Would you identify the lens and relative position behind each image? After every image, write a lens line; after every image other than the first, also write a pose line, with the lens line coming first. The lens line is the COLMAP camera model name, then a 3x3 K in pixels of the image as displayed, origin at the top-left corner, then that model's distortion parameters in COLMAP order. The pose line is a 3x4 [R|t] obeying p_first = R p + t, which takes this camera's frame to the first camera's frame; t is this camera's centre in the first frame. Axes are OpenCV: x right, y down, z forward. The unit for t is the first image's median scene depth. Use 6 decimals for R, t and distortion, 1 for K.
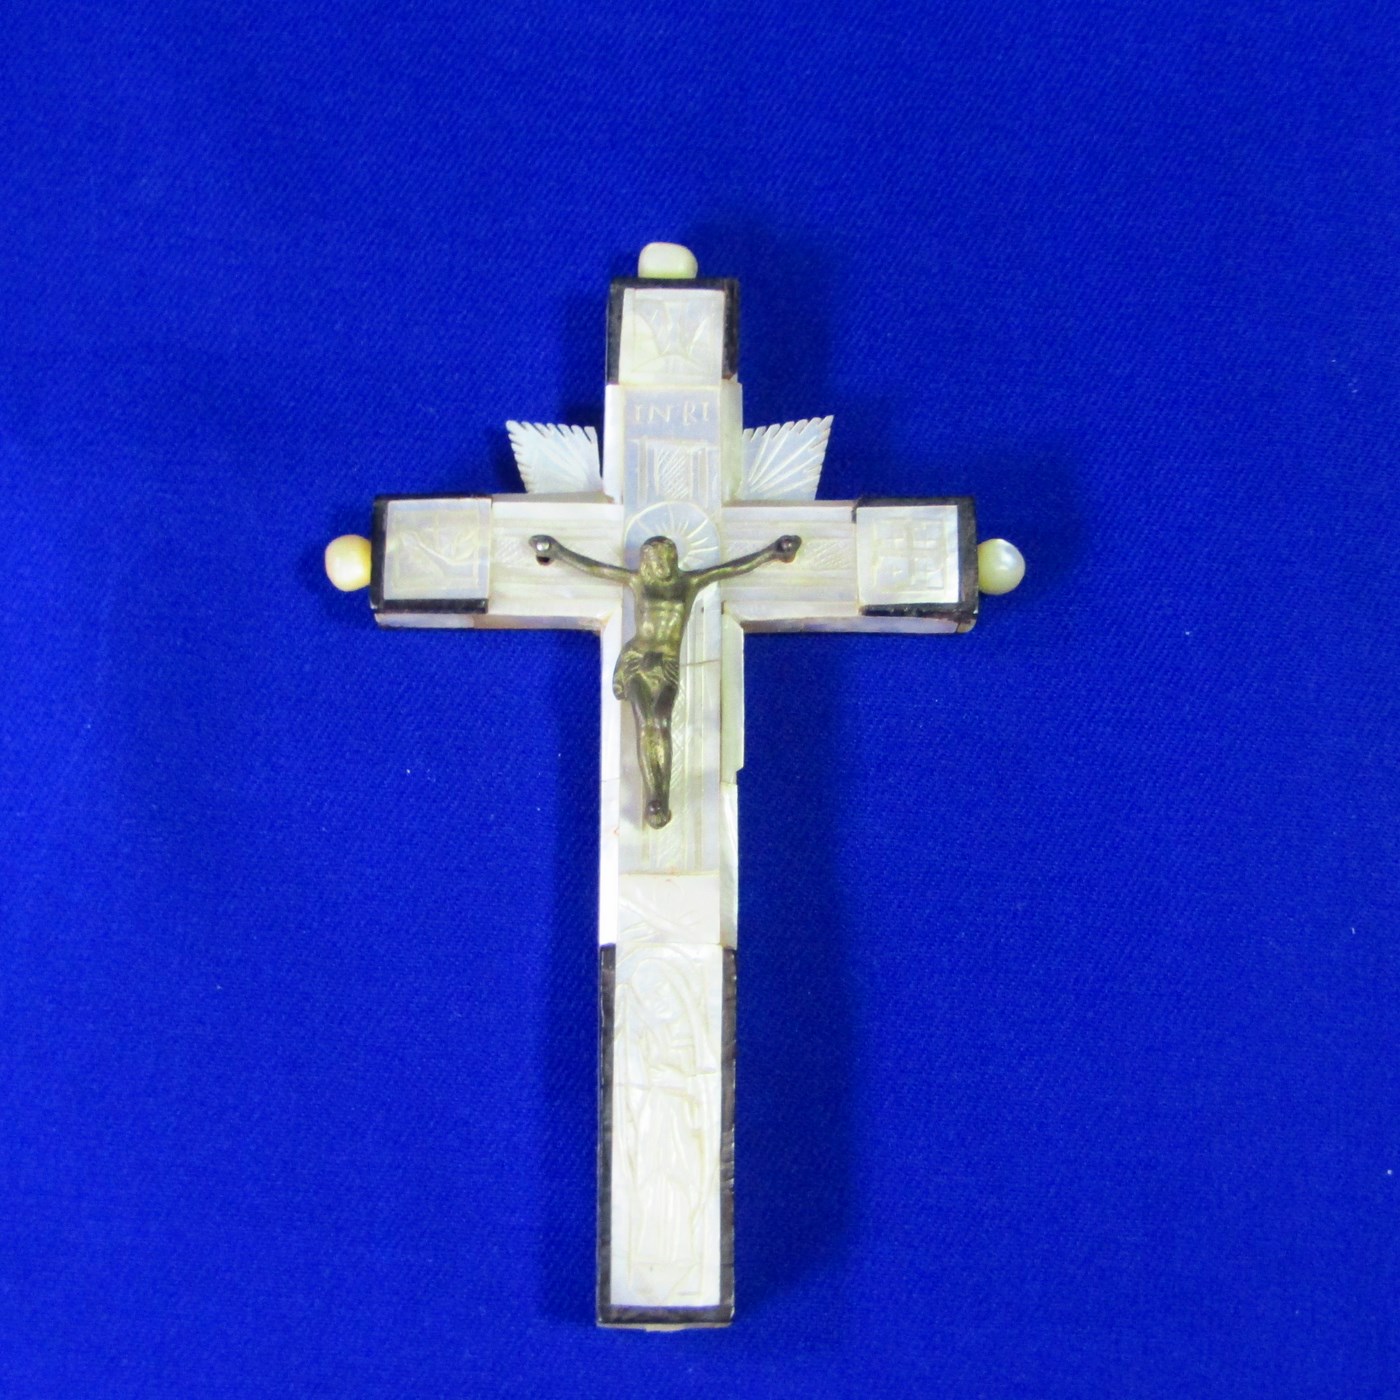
lens RADIAL K [[2846.2, 0, 700.0], [0, 2846.2, 700.0], [0, 0, 1]] dist [-0.086512, 0.000812]
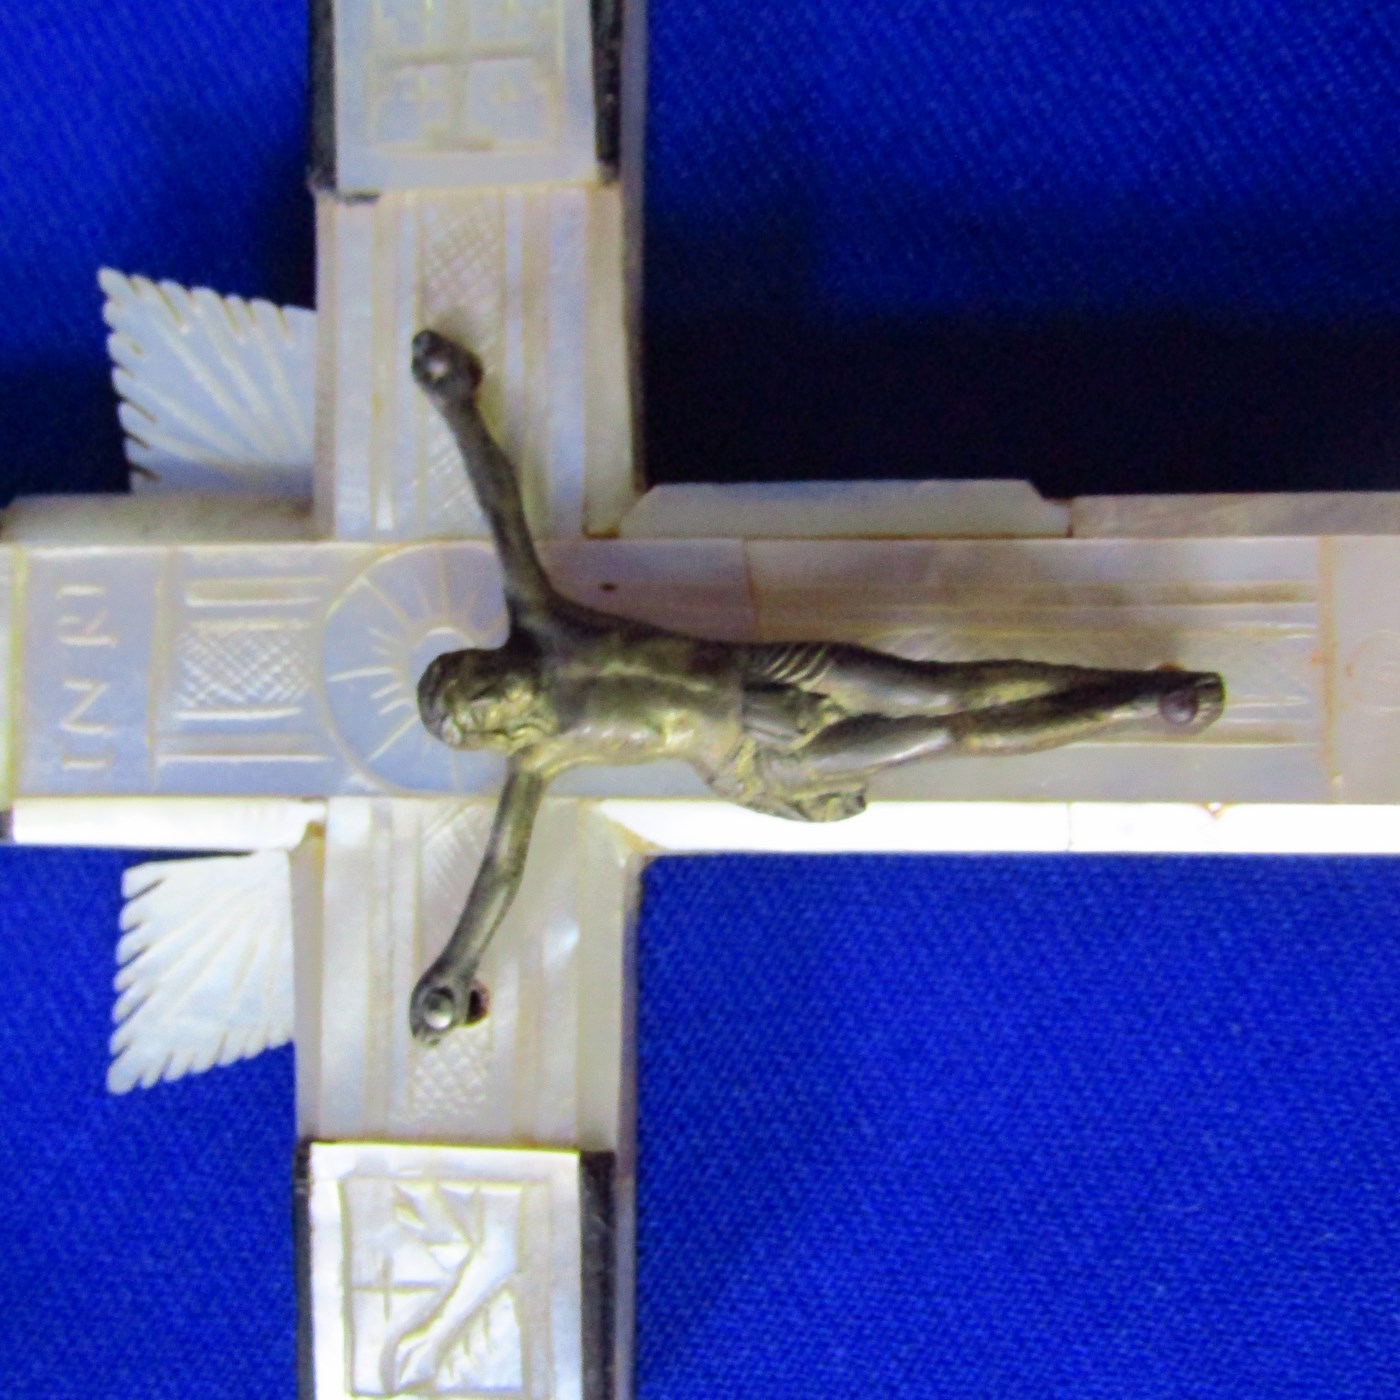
lens RADIAL K [[2297.9, 0, 700.0], [0, 2297.9, 700.0], [0, 0, 1]] dist [-0.027933, -0.019360]
pose [[0.001079, -0.999643, 0.026703, -0.022402], [0.992889, 0.004250, 0.118971, -0.056062], [-0.119042, 0.026385, 0.992539, 0.692210]]
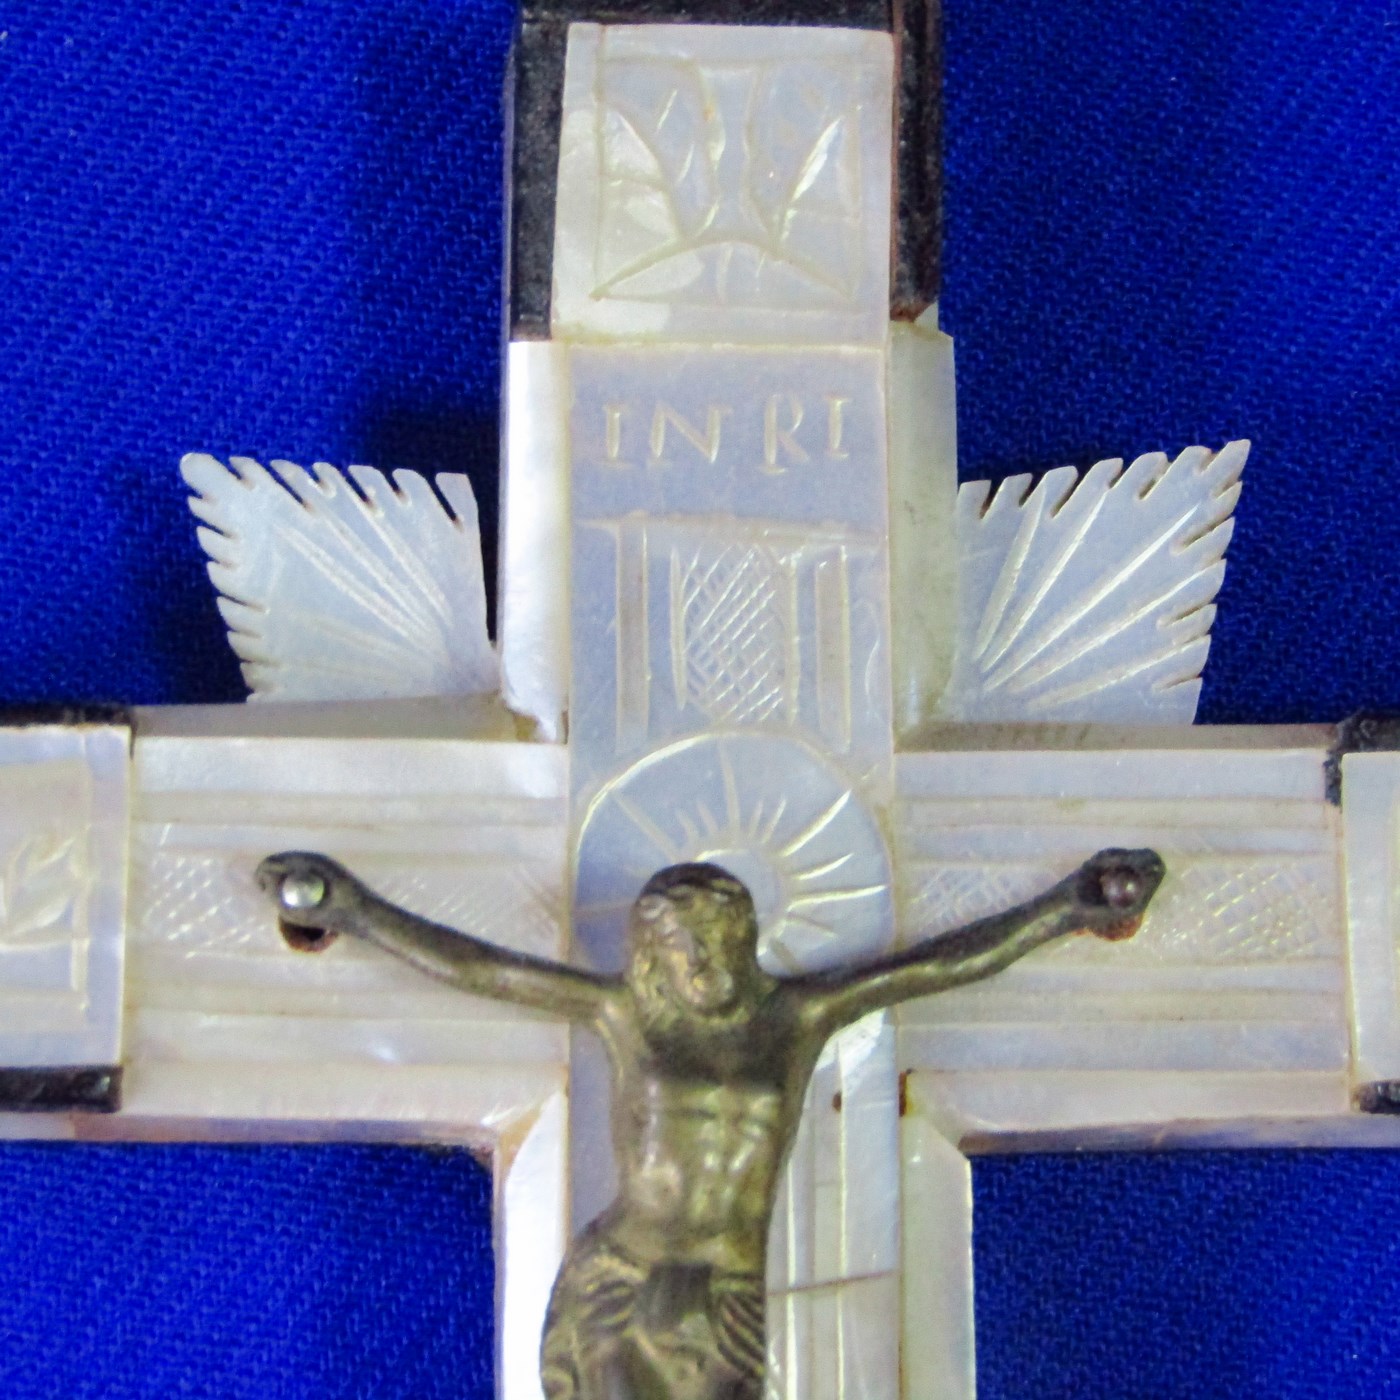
lens RADIAL K [[5563.7, 0, 700.0], [0, 5563.7, 700.0], [0, 0, 1]] dist [-0.226621, -5.414518]
pose [[0.999755, -0.000707, 0.022106, -0.026350], [0.000817, 0.999987, -0.004937, -0.070995], [-0.022103, 0.004953, 0.999743, 0.415941]]
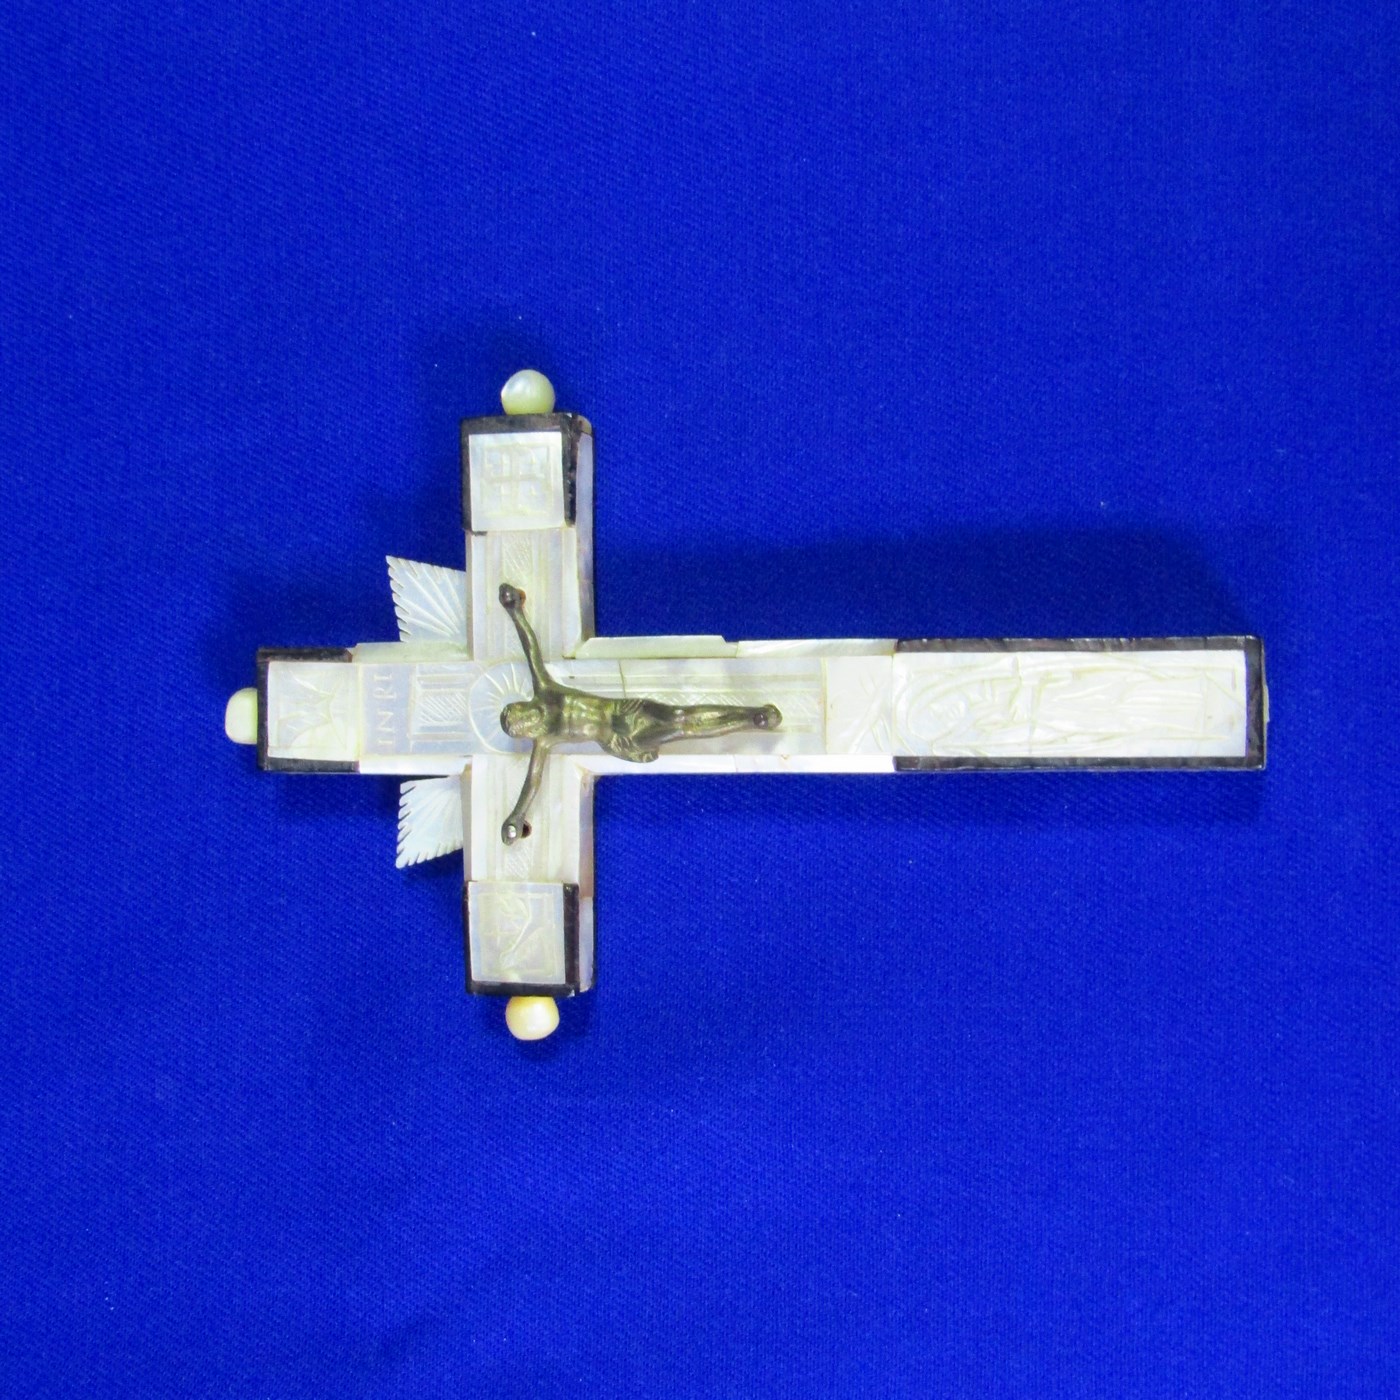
lens RADIAL K [[2297.9, 0, 700.0], [0, 2297.9, 700.0], [0, 0, 1]] dist [-0.027933, -0.019360]
pose [[-0.013870, -0.999901, -0.002211, -0.006144], [0.999903, -0.013867, -0.001397, 0.016360], [0.001367, -0.002230, 0.999997, 0.159501]]
